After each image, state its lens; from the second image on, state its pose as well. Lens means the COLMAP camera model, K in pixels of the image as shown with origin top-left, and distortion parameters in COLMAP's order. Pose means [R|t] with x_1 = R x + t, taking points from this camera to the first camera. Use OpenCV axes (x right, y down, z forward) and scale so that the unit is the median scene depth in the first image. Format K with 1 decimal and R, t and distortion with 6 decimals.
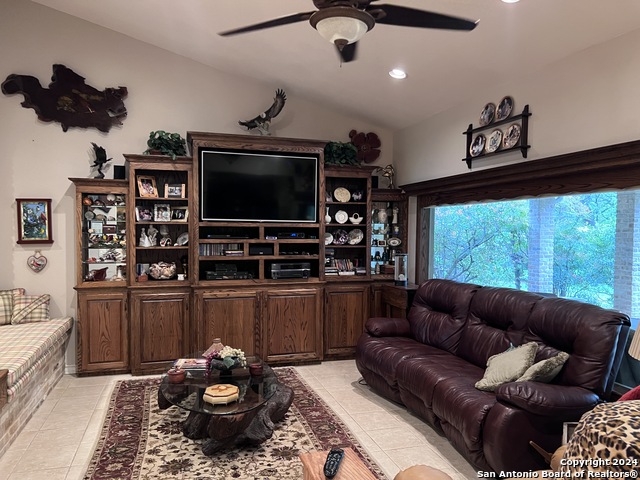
lens RADIAL K [[481.9, 0, 316.5], [0, 481.9, 242.4], [0, 0, 1]] dist [0.061409, -0.078752]
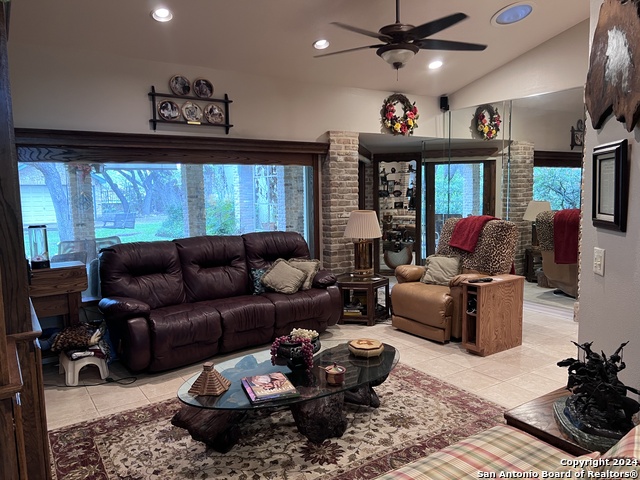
lens RADIAL K [[481.9, 0, 319.2], [0, 481.9, 246.1], [0, 0, 1]] dist [0.061409, -0.078752]
pose [[-0.297840, -0.115473, 0.947606, -0.954365], [0.049497, 0.989454, 0.136130, -0.037611], [-0.953332, 0.087449, -0.288984, 1.177644]]
